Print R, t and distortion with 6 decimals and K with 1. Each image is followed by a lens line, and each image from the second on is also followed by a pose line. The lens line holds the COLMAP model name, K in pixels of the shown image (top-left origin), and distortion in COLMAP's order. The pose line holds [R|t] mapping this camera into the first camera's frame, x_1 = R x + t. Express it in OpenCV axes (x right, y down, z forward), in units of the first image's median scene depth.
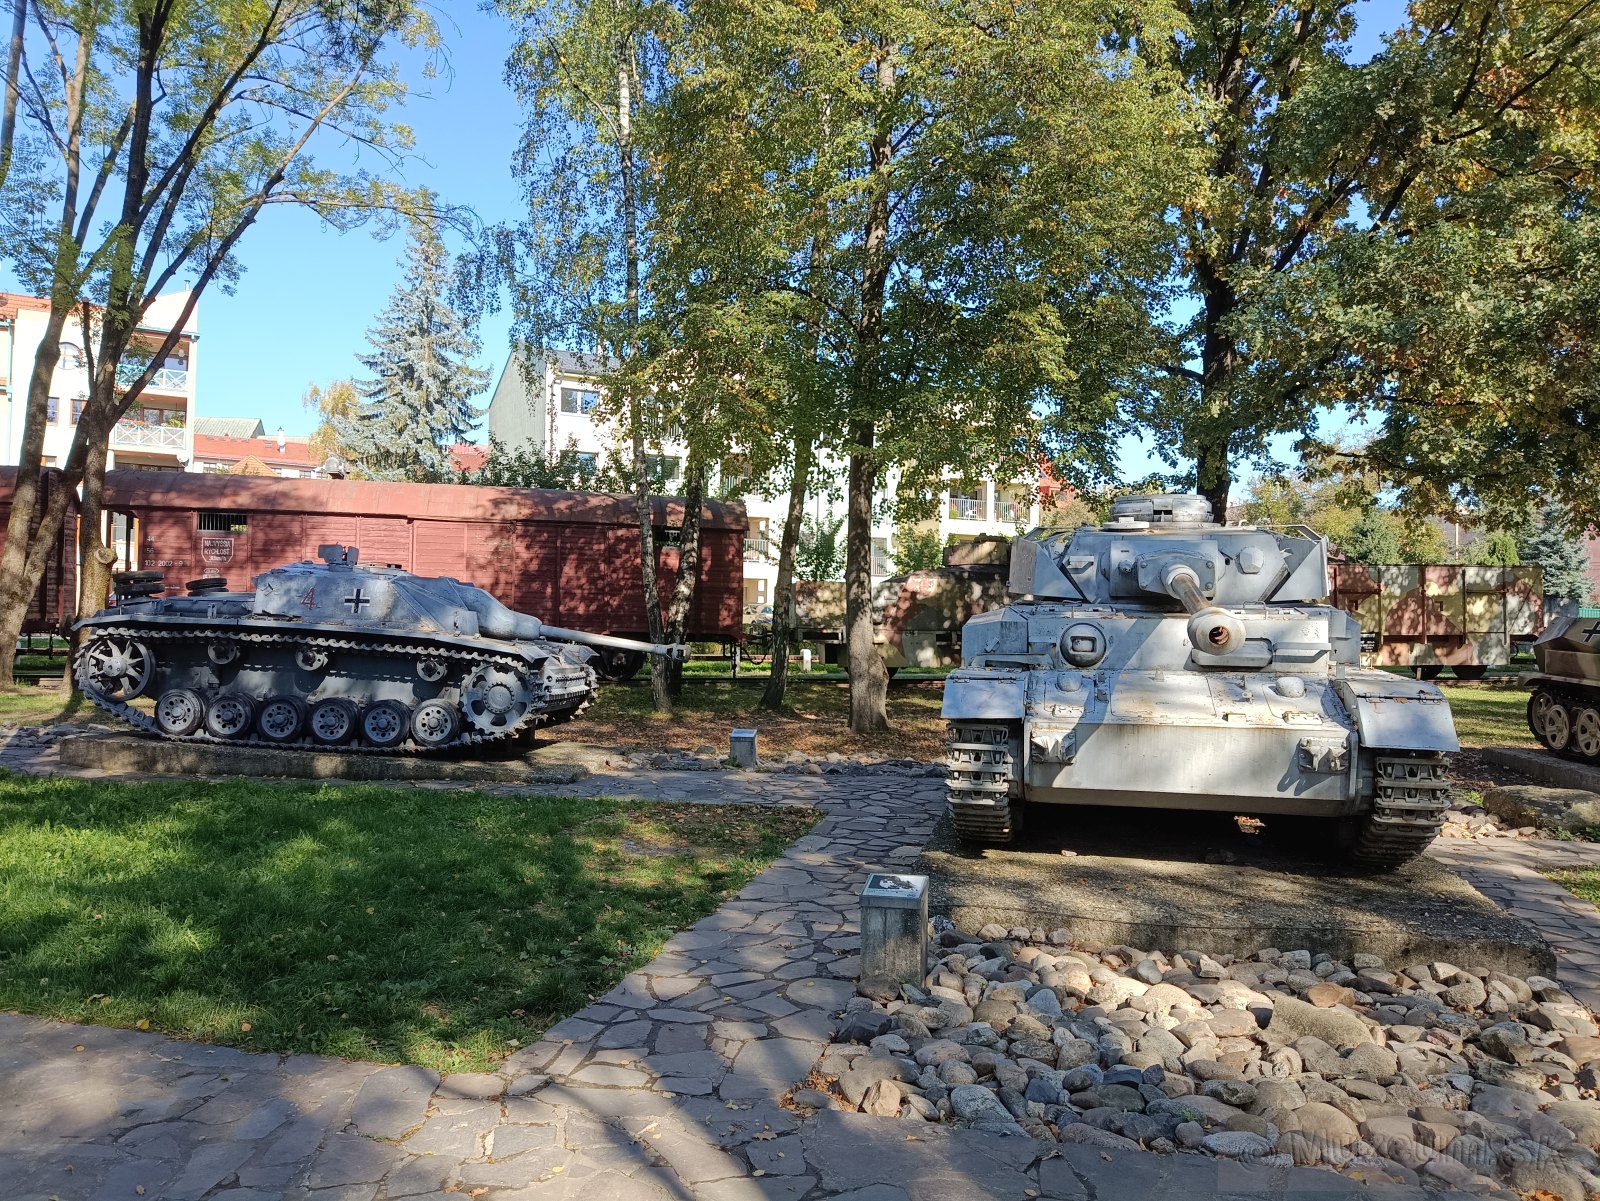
lens RADIAL K [[1185.6, 0, 790.9], [0, 1185.6, 604.0], [0, 0, 1]] dist [0.004082, -0.014768]
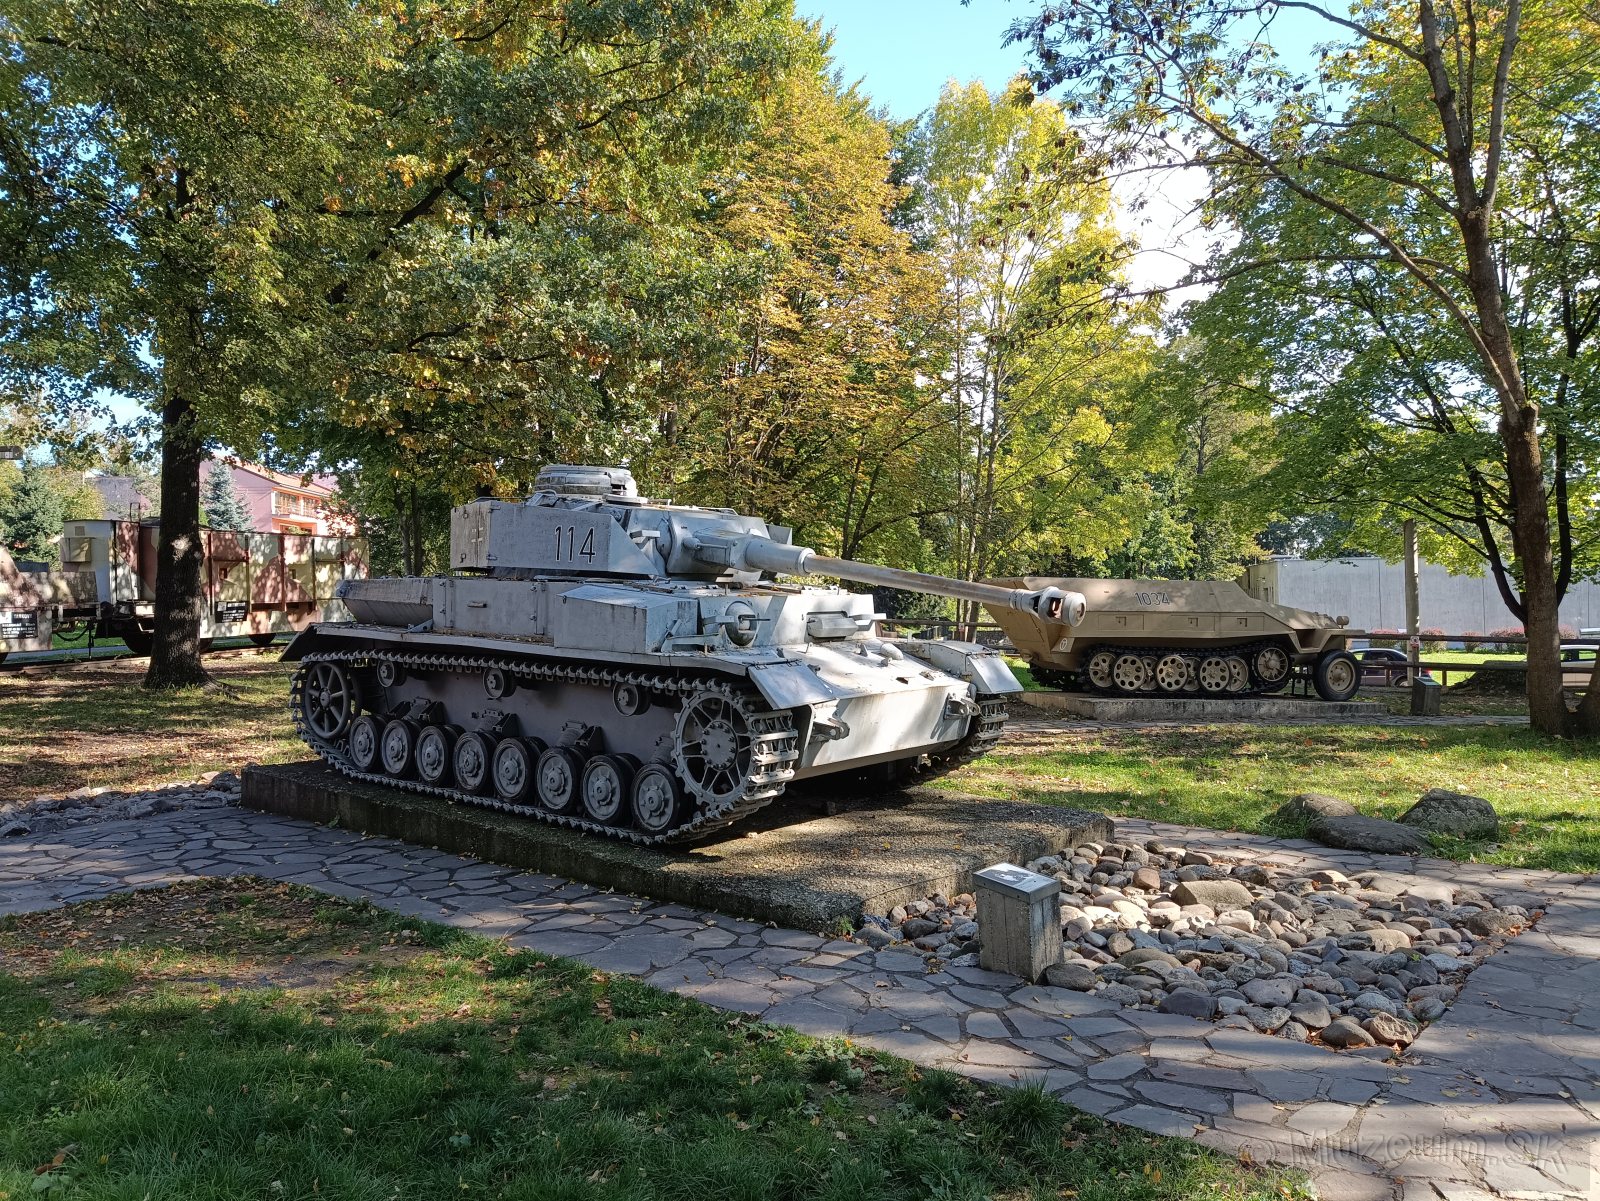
lens RADIAL K [[1185.6, 0, 792.9], [0, 1185.6, 596.0], [0, 0, 1]] dist [0.004082, -0.014768]
pose [[0.438439, -0.018564, 0.898569, -0.187770], [-0.002729, 0.999755, 0.021986, -0.002815], [-0.898757, -0.012092, 0.438281, 0.161927]]
